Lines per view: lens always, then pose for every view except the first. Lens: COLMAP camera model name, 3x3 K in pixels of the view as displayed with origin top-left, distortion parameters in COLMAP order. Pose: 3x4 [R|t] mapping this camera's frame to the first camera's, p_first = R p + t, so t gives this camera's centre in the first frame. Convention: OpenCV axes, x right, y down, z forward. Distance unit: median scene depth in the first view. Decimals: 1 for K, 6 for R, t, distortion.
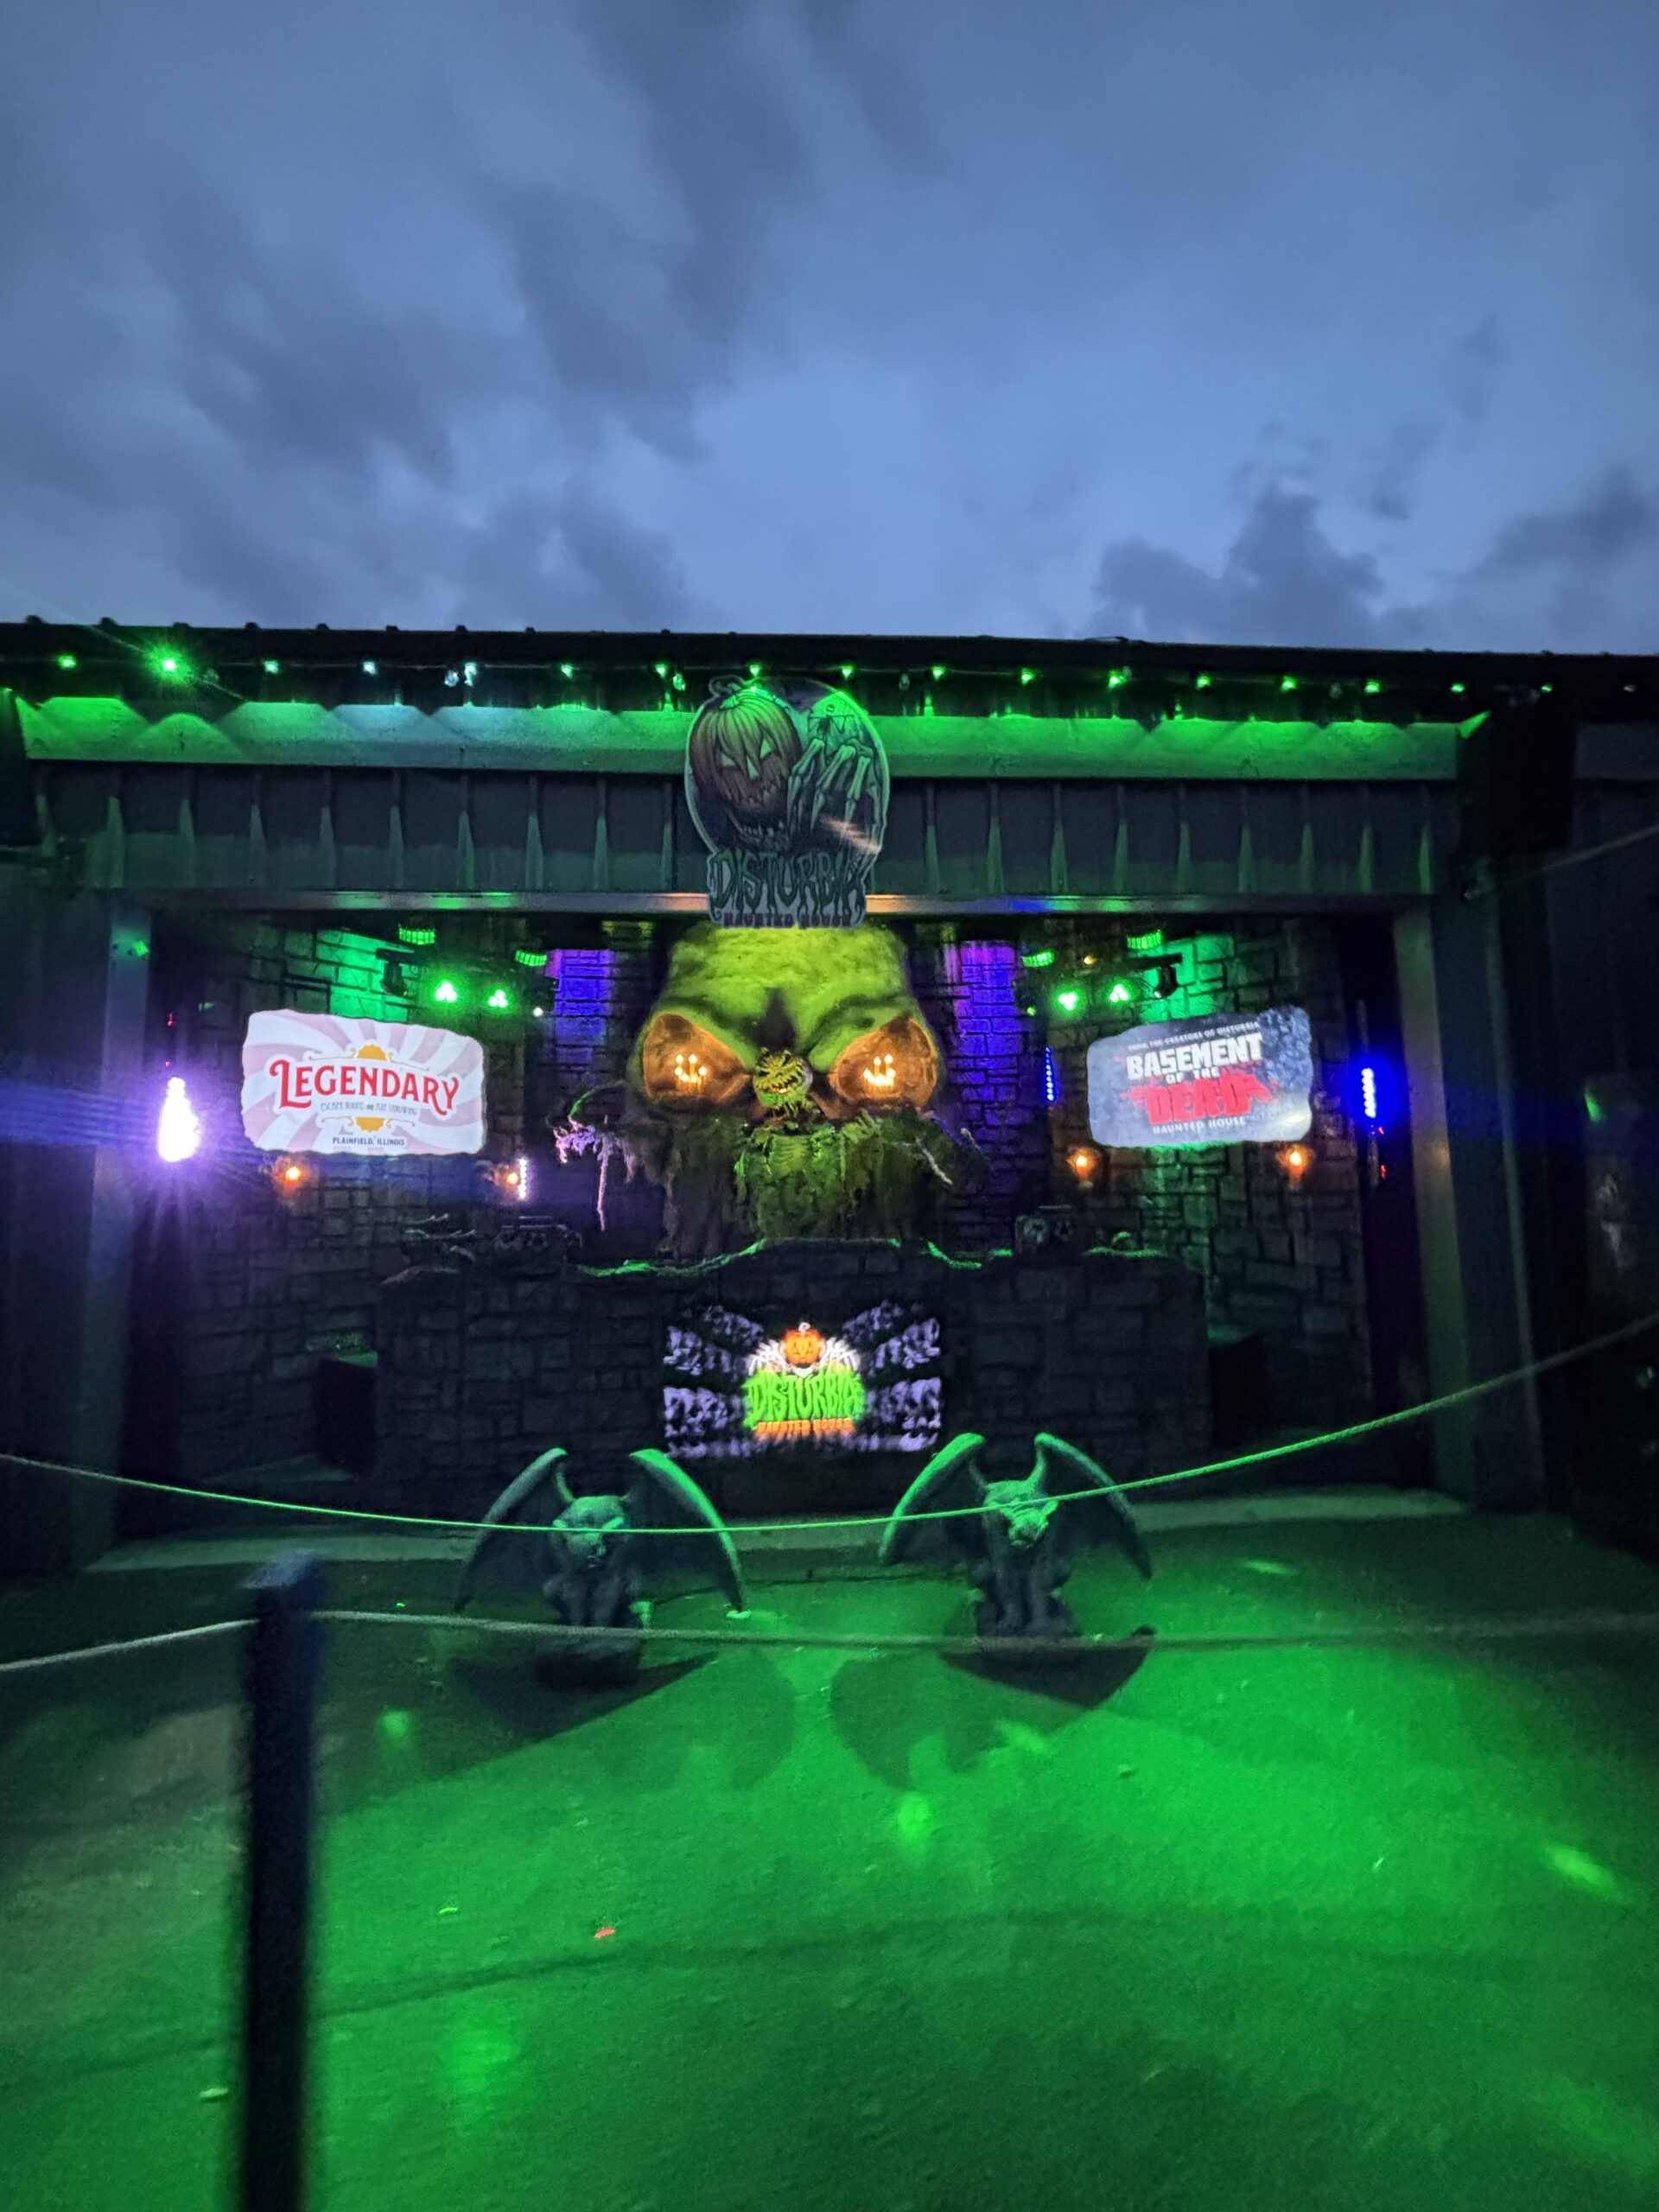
lens RADIAL K [[888.7, 0, 830.2], [0, 888.7, 1099.7], [0, 0, 1]] dist [0.013619, 0.000102]
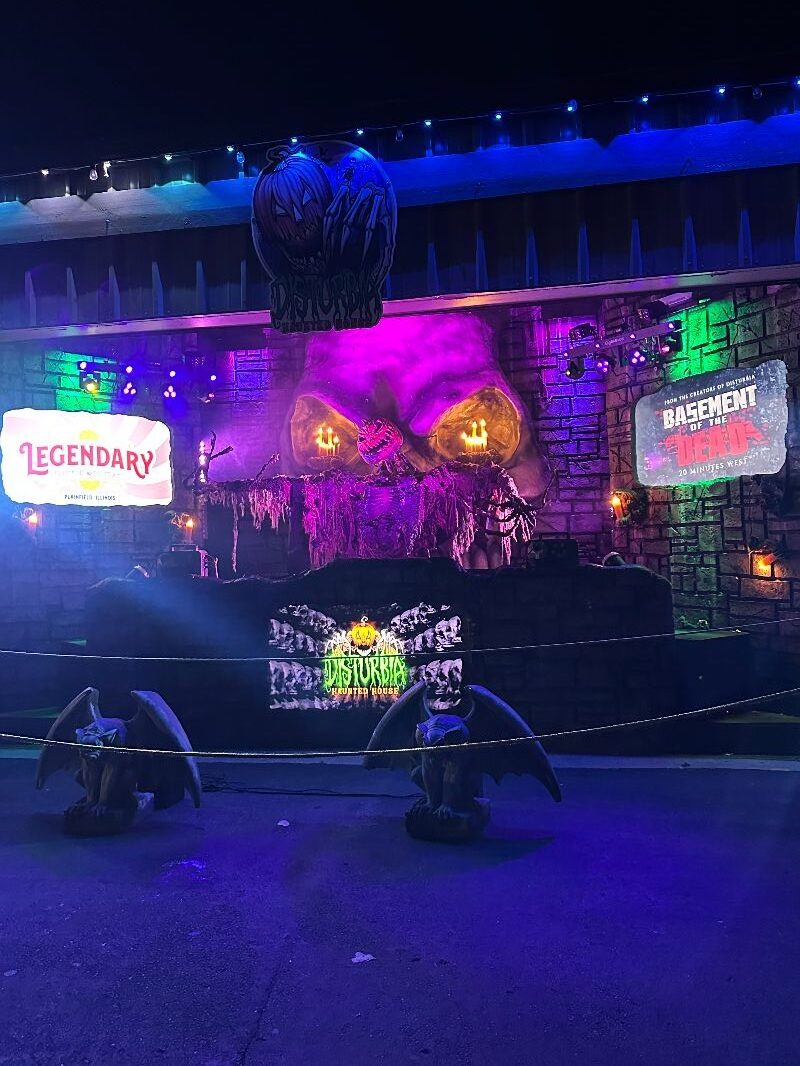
lens RADIAL K [[865.2, 0, 398.9], [0, 865.2, 538.1], [0, 0, 1]] dist [0.054742, -0.034279]
pose [[0.969586, -0.016198, -0.244215, 0.331051], [0.034700, 0.996826, 0.071647, 0.030941], [0.242280, -0.077942, 0.967071, -0.260441]]
